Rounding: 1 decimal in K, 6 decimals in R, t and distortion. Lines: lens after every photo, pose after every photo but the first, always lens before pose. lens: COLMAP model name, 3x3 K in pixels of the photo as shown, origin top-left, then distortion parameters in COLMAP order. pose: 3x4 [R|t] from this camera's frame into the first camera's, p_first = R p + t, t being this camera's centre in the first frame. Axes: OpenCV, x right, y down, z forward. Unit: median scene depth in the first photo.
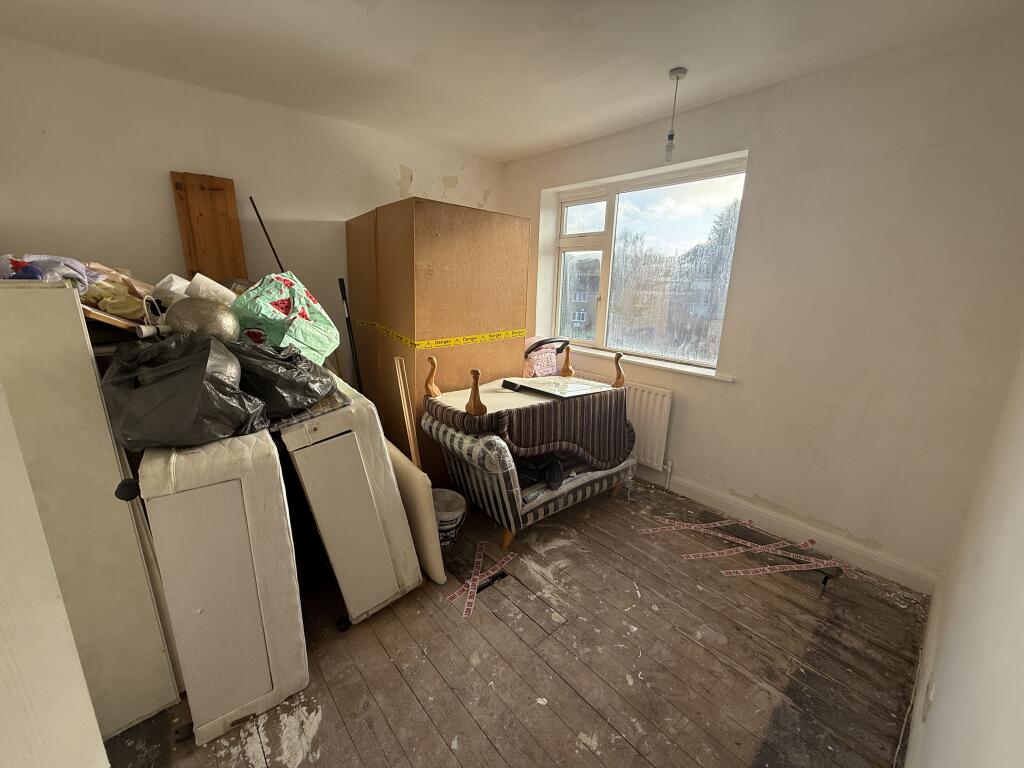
lens RADIAL K [[409.3, 0, 512.2], [0, 409.3, 380.9], [0, 0, 1]] dist [0.003160, -0.000097]
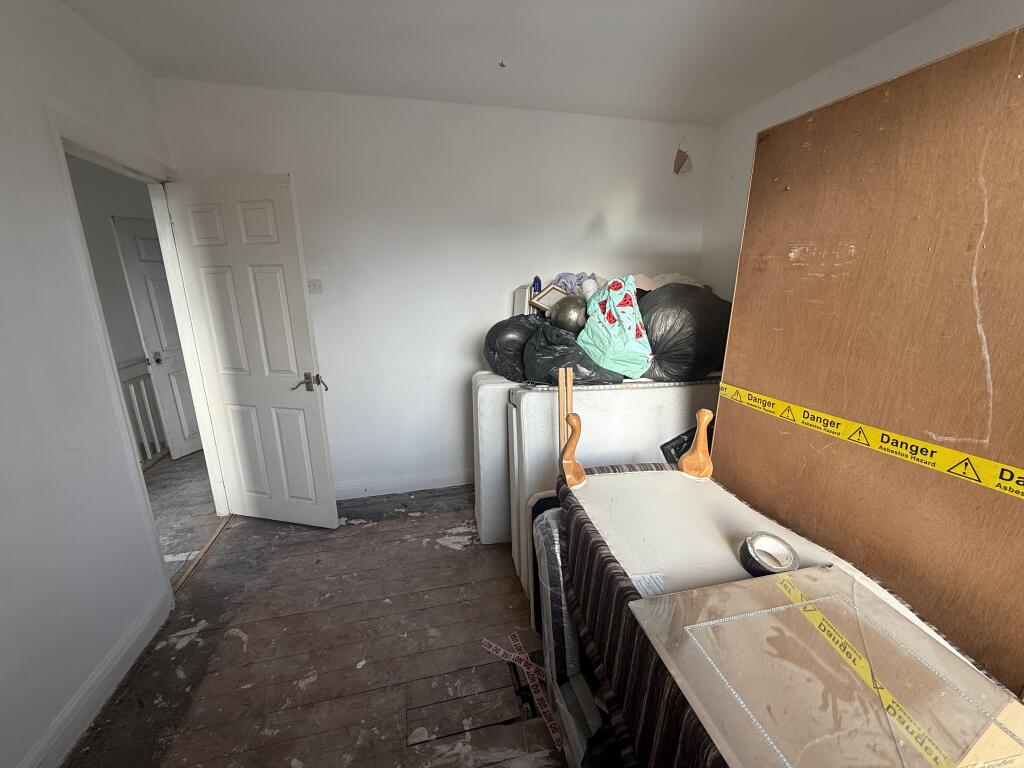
lens RADIAL K [[409.3, 0, 511.6], [0, 409.3, 383.8], [0, 0, 1]] dist [0.003160, -0.000097]
pose [[-0.472441, 0.192498, -0.860084, 0.547145], [-0.208740, 0.923655, 0.321386, -0.282895], [0.856287, 0.331370, -0.396190, 1.226163]]
